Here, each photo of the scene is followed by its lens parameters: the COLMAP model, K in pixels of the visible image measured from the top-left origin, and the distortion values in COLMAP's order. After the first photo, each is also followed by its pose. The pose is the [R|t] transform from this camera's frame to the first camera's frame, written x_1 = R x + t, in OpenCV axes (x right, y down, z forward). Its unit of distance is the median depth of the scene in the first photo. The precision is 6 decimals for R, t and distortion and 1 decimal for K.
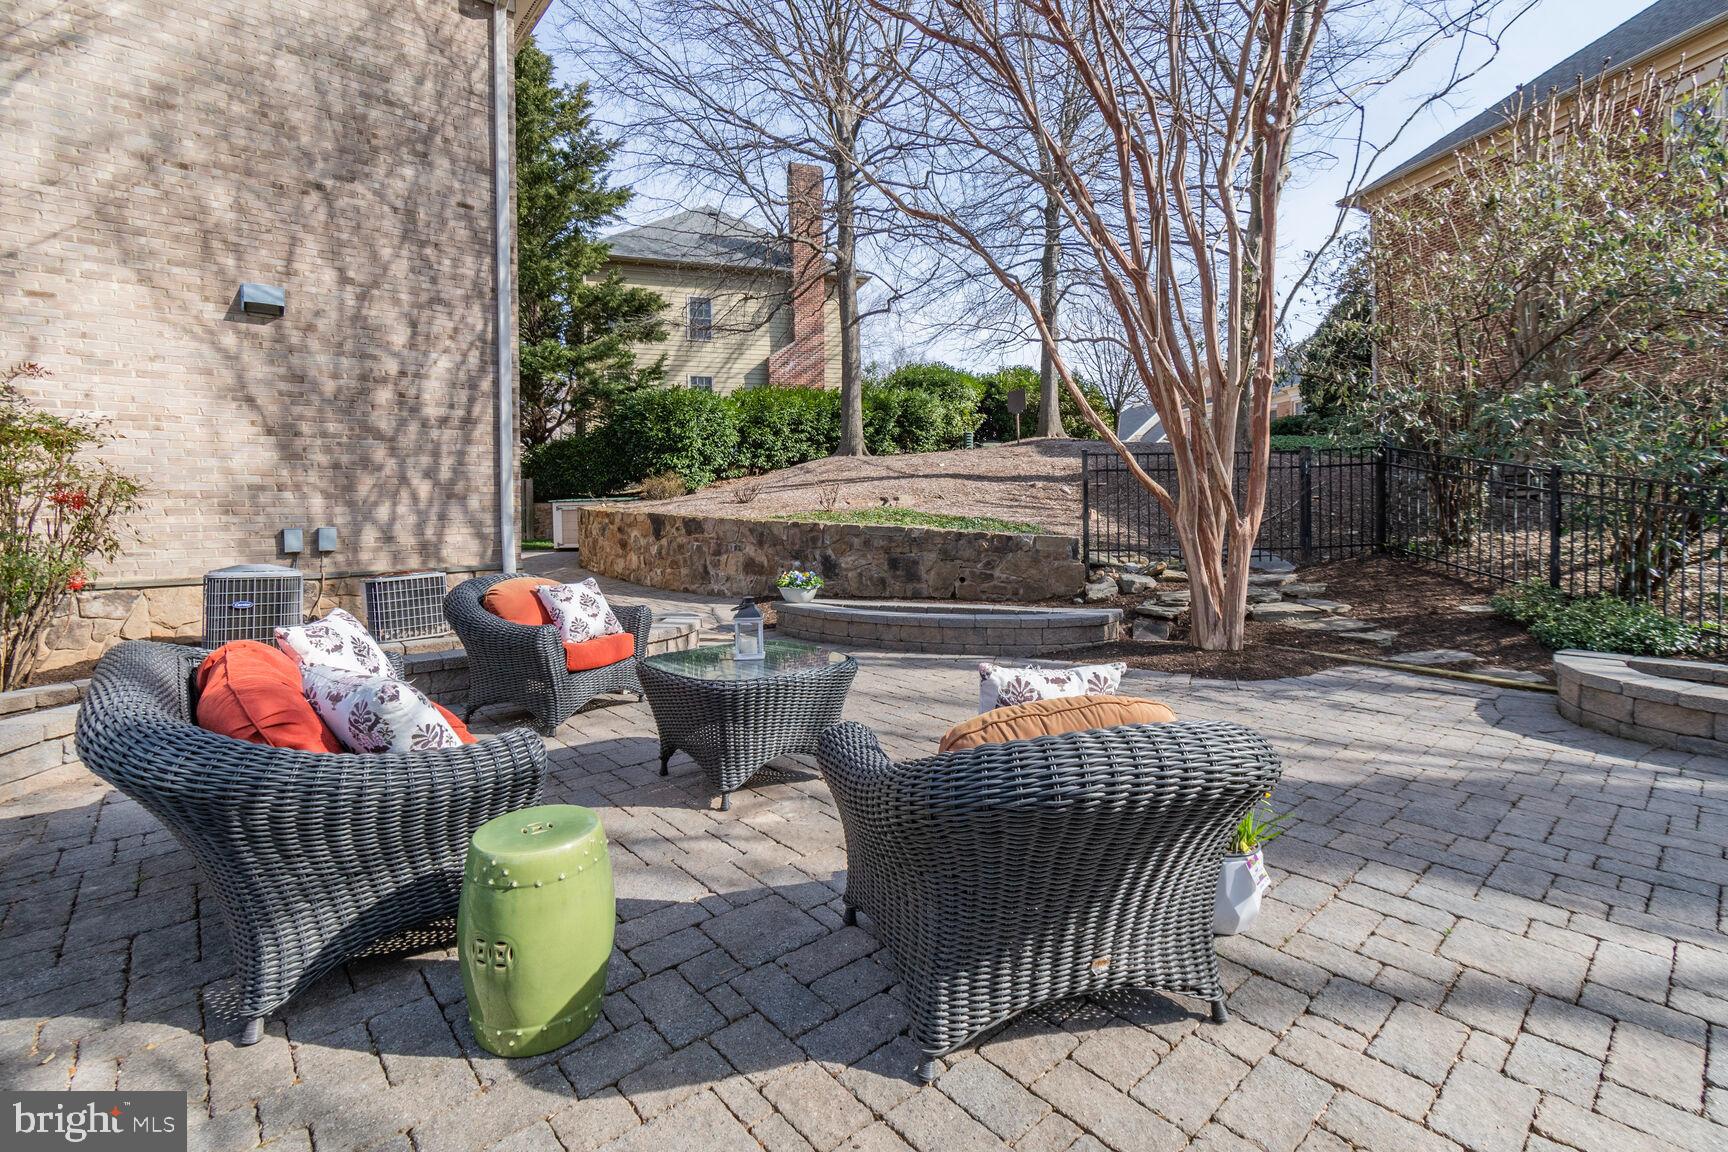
lens RADIAL K [[777.0, 0, 874.7], [0, 777.0, 527.0], [0, 0, 1]] dist [0.000950, 0.000099]
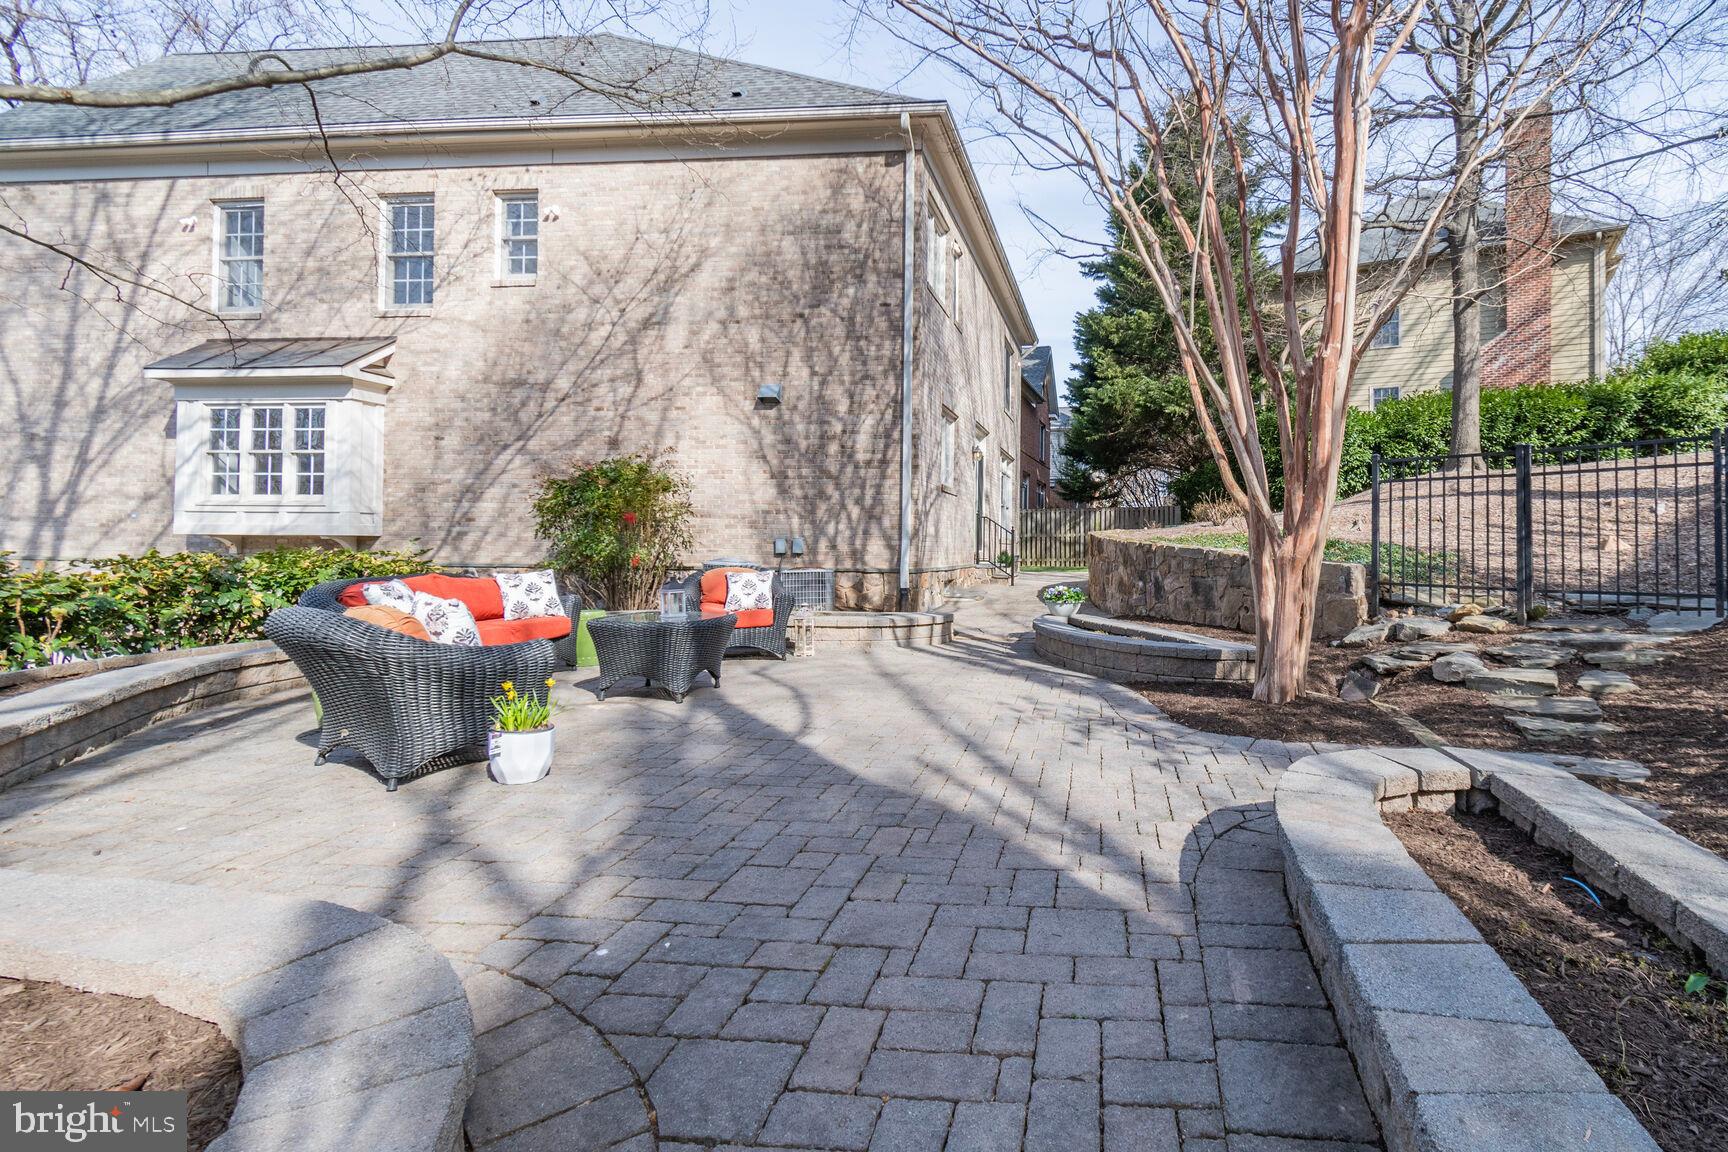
lens RADIAL K [[857.7, 0, 1045.9], [0, 857.7, 539.7], [0, 0, 1]] dist [-0.011145, 0.008001]
pose [[0.682707, 0.014407, -0.730551, 0.806018], [-0.031706, 0.999448, -0.009920, 0.005267], [0.730004, 0.029935, 0.682786, 0.200263]]
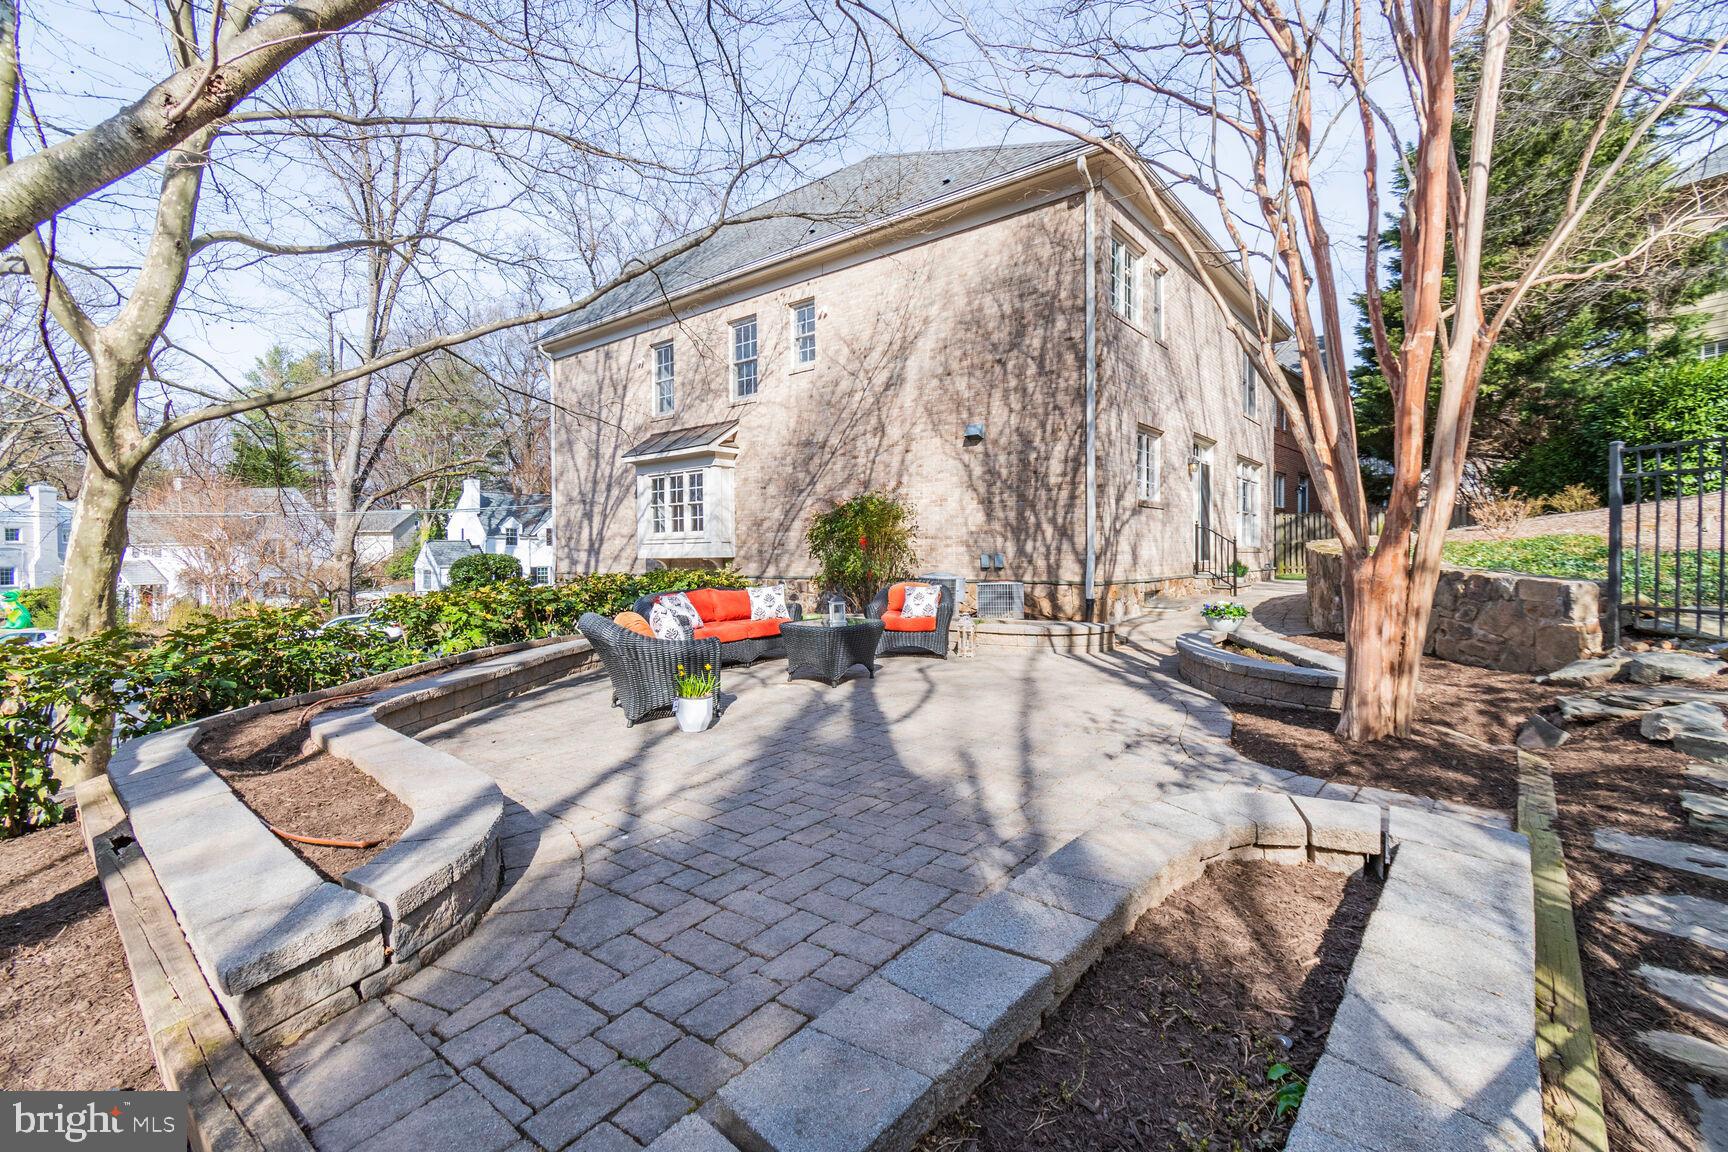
lens RADIAL K [[784.2, 0, 839.0], [0, 784.2, 567.2], [0, 0, 1]] dist [0.000314, 0.000186]
pose [[0.142352, 0.028505, -0.989406, 0.944815], [-0.008944, 0.999581, 0.027511, -0.015163], [0.989776, 0.004933, 0.142547, 0.365906]]
